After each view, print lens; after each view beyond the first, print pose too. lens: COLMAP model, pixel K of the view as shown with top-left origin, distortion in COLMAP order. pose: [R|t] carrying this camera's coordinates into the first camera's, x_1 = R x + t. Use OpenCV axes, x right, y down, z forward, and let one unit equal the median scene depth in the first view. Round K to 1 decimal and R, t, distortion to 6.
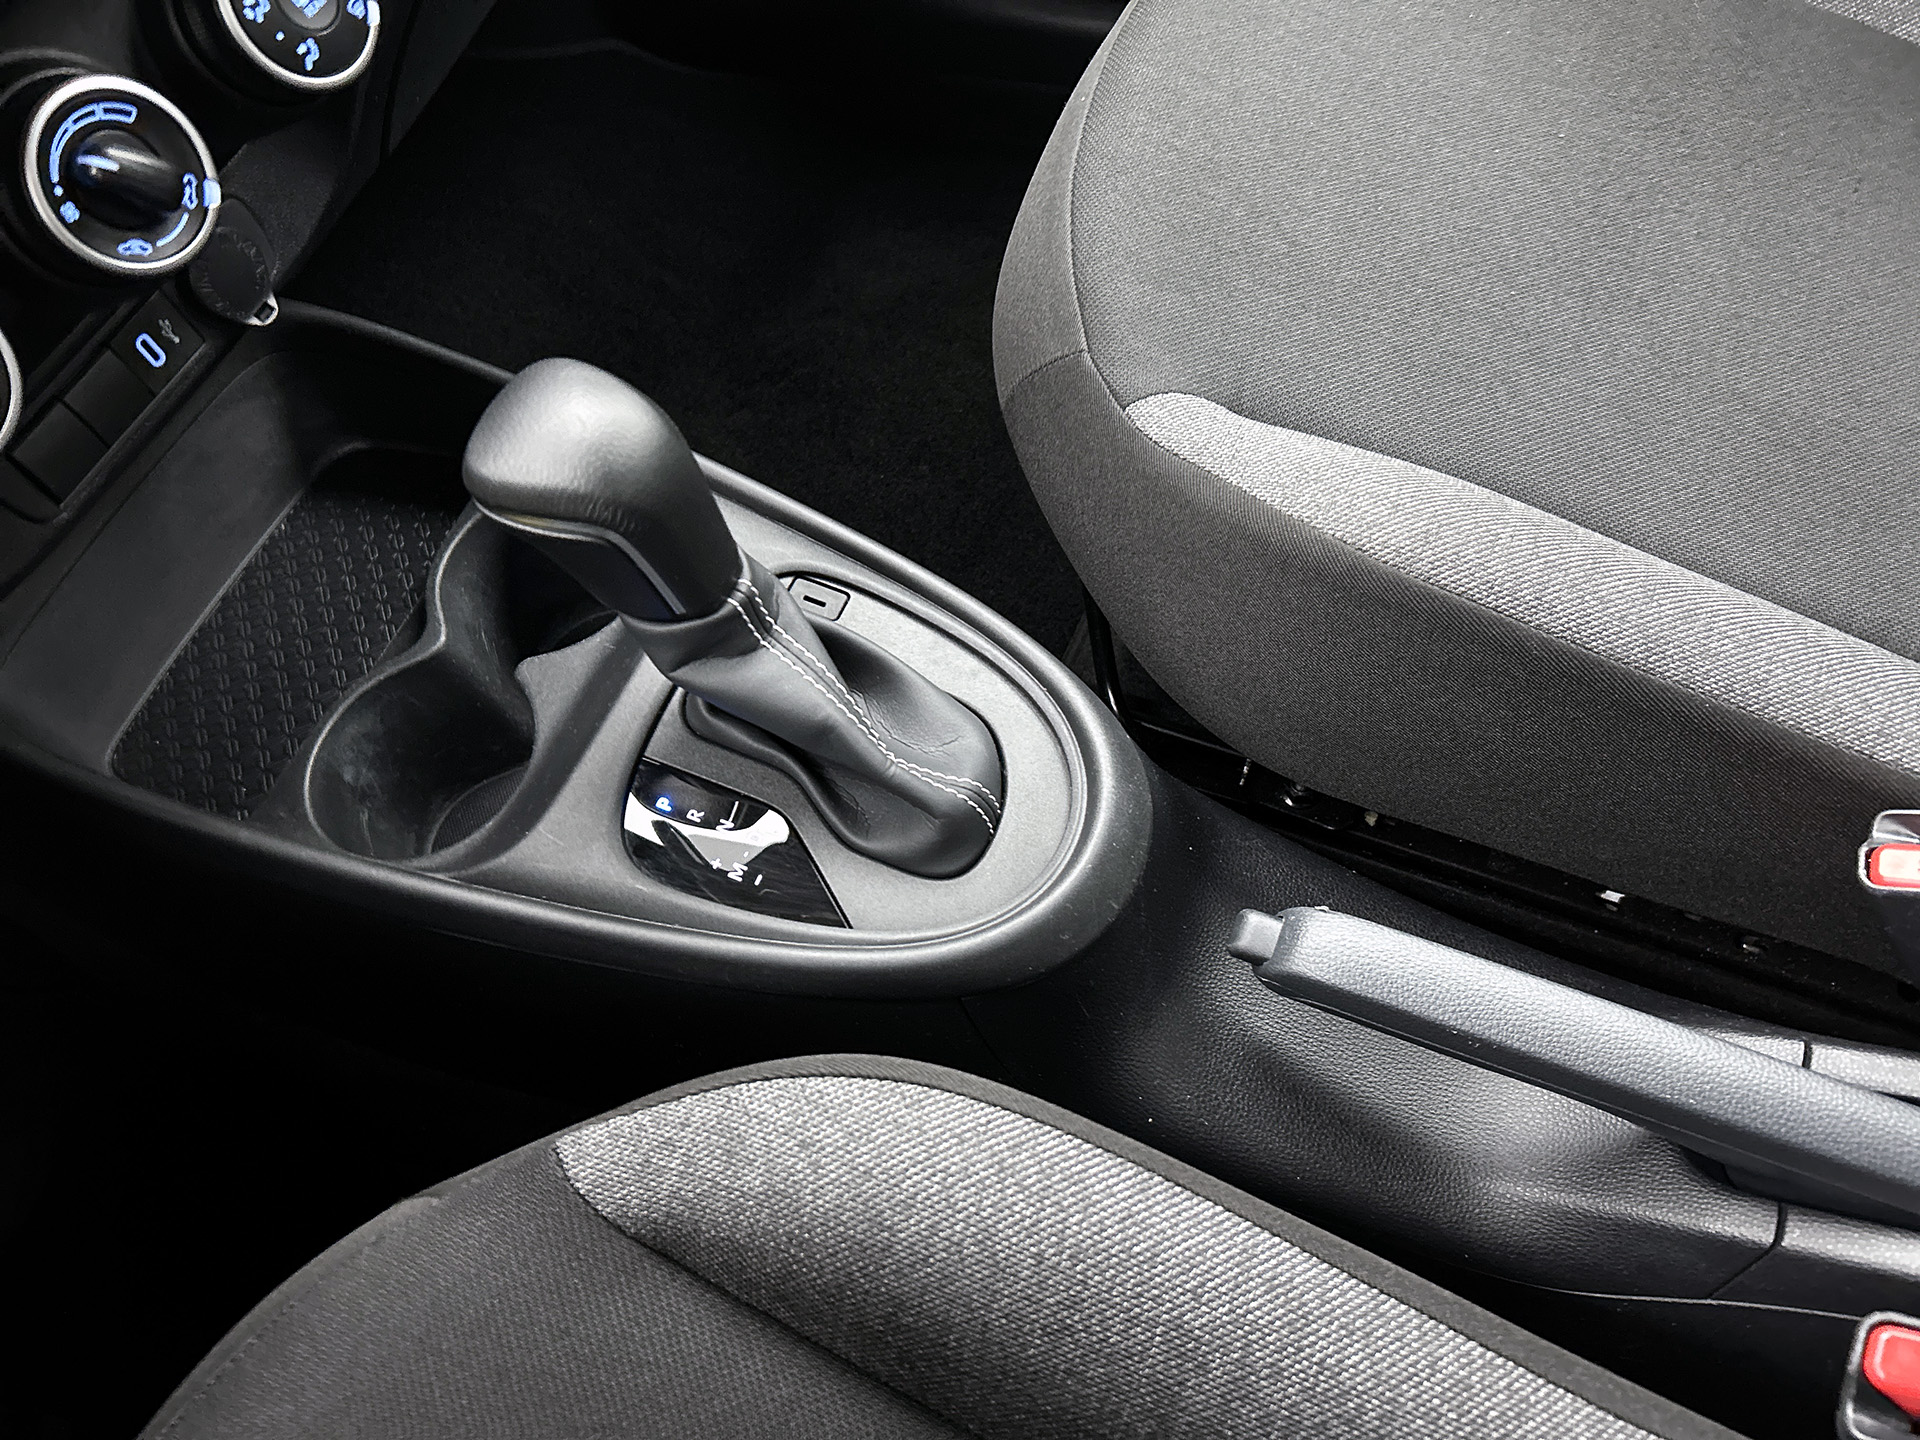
lens RADIAL K [[1449.4, 0, 960.0], [0, 1449.4, 710.4], [0, 0, 1]] dist [0.039469, -0.035676]
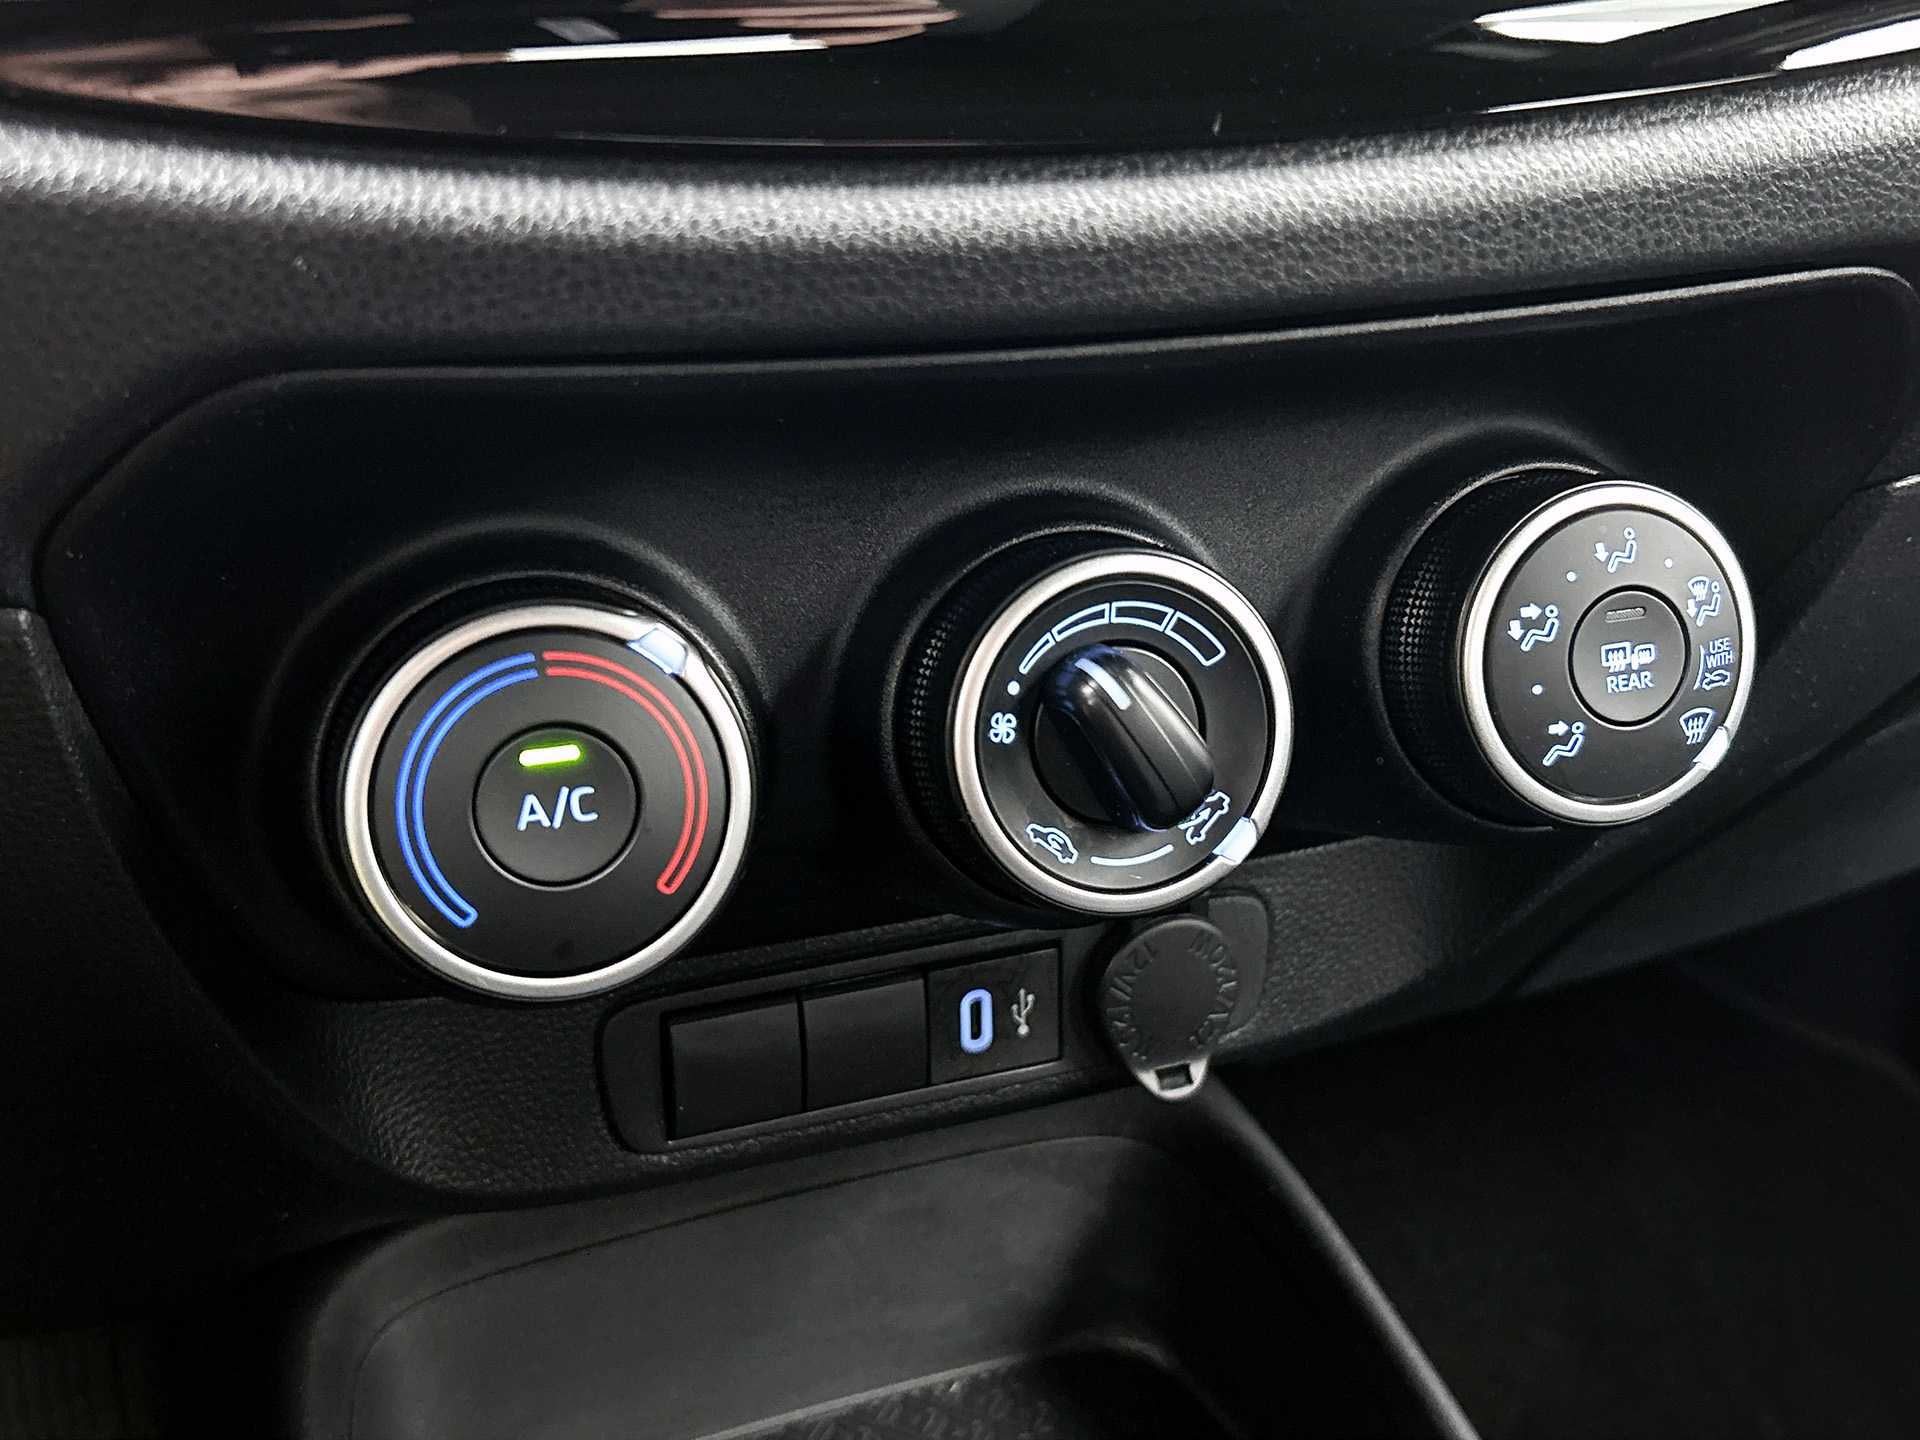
lens RADIAL K [[2022.3, 0, 968.0], [0, 2022.3, 717.3], [0, 0, 1]] dist [0.059288, 0.000000]
pose [[0.692810, 0.423700, -0.583517, -0.162444], [-0.667448, 0.683104, -0.296450, -0.099112], [0.272997, 0.594851, 0.756059, 0.366286]]
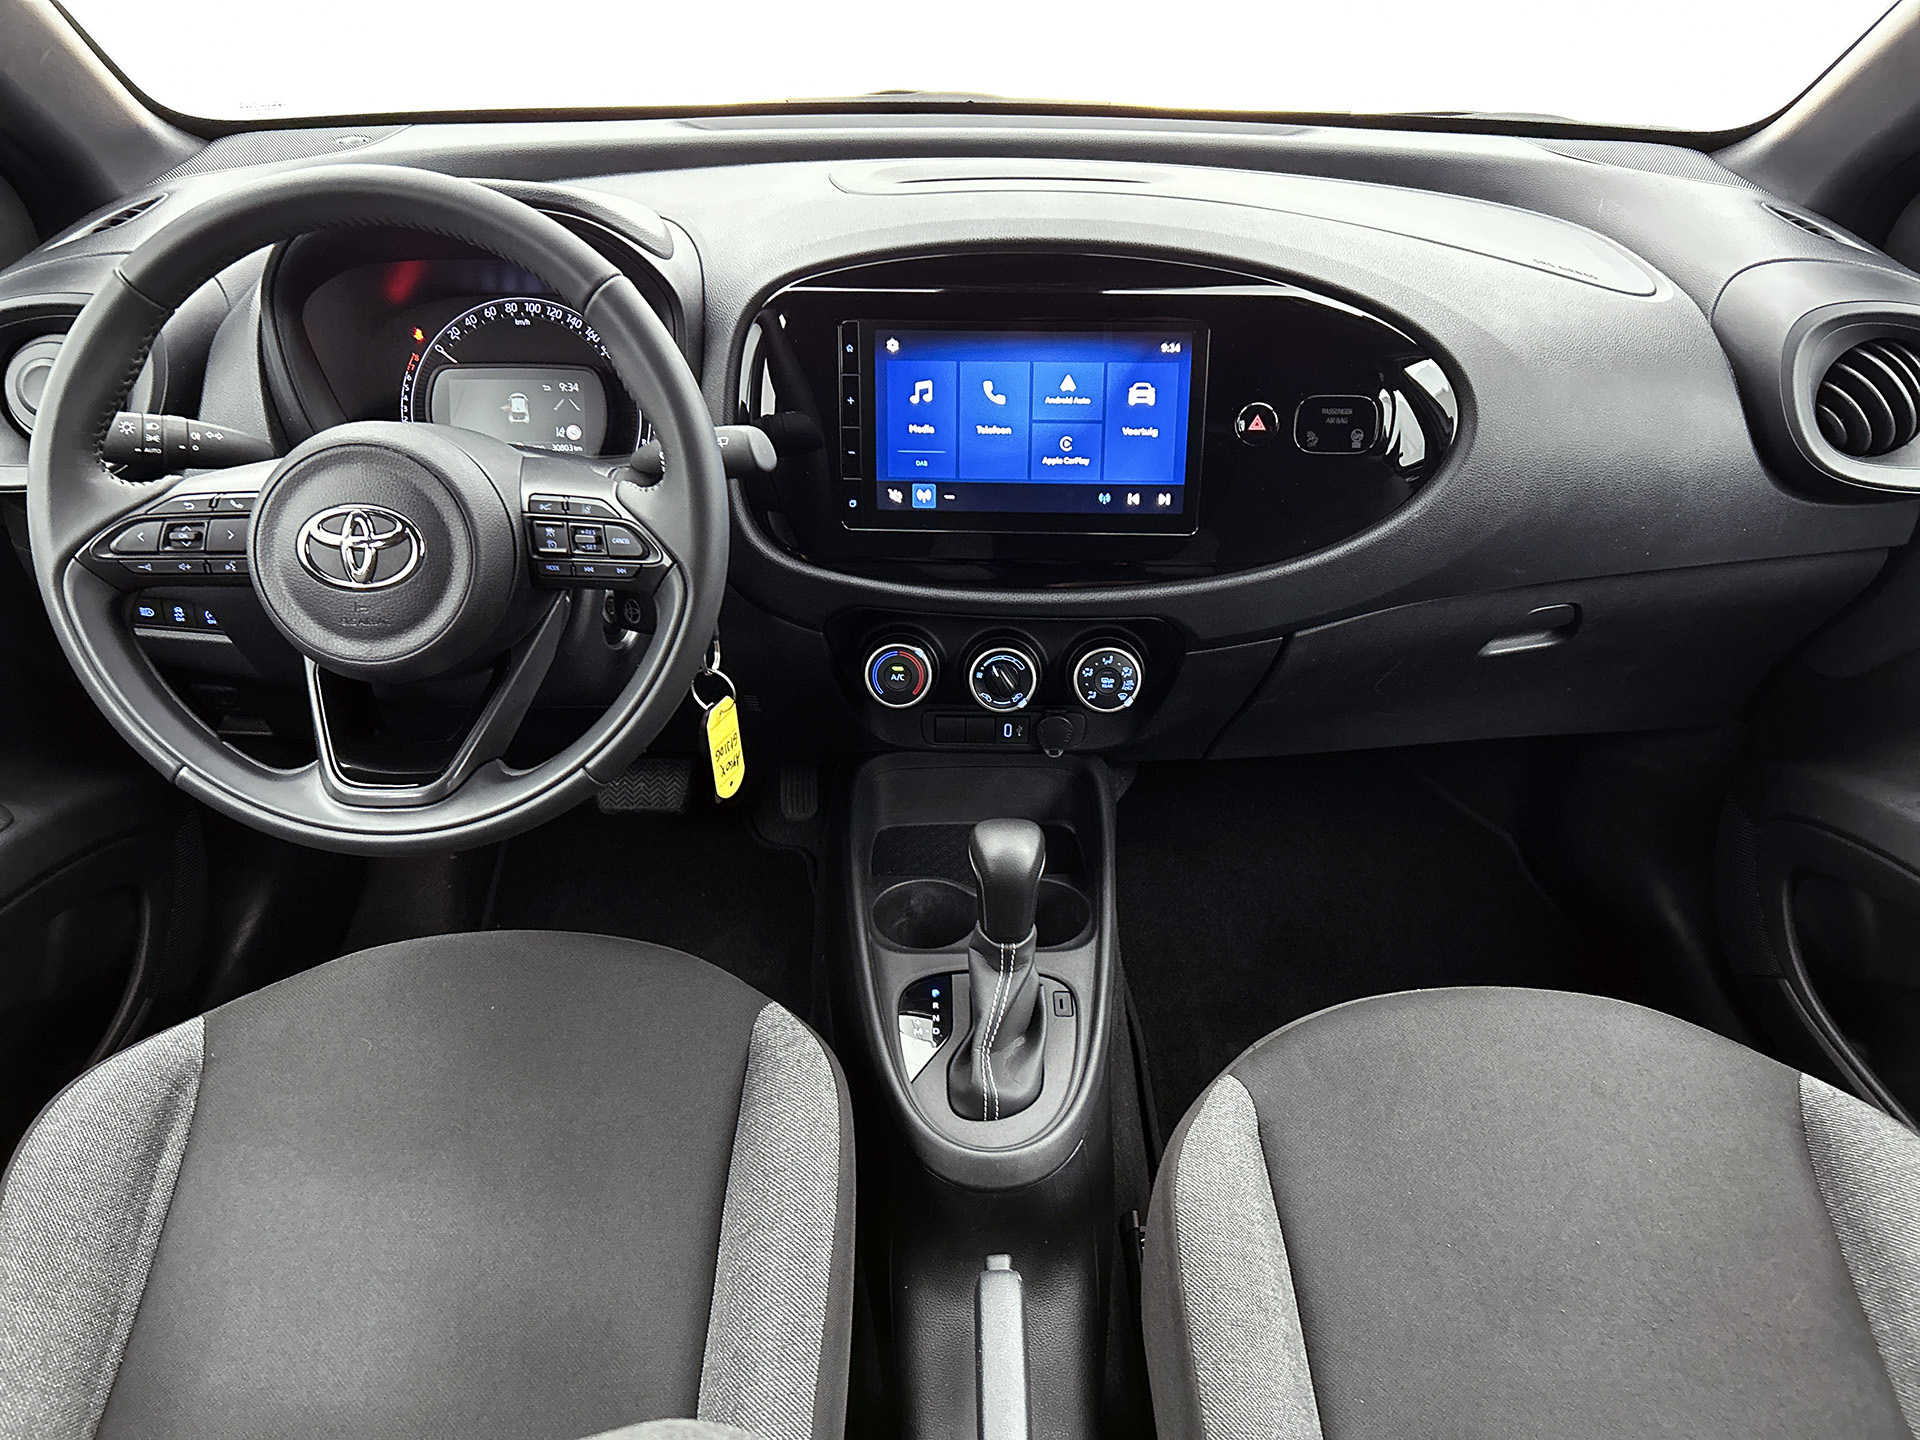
lens RADIAL K [[1449.4, 0, 972.5], [0, 1449.4, 742.2], [0, 0, 1]] dist [0.039469, -0.035676]
pose [[0.404755, 0.617622, -0.674327, 1.090857], [-0.816950, 0.575535, 0.036775, -0.287607], [0.410812, 0.536006, 0.737517, -0.806756]]
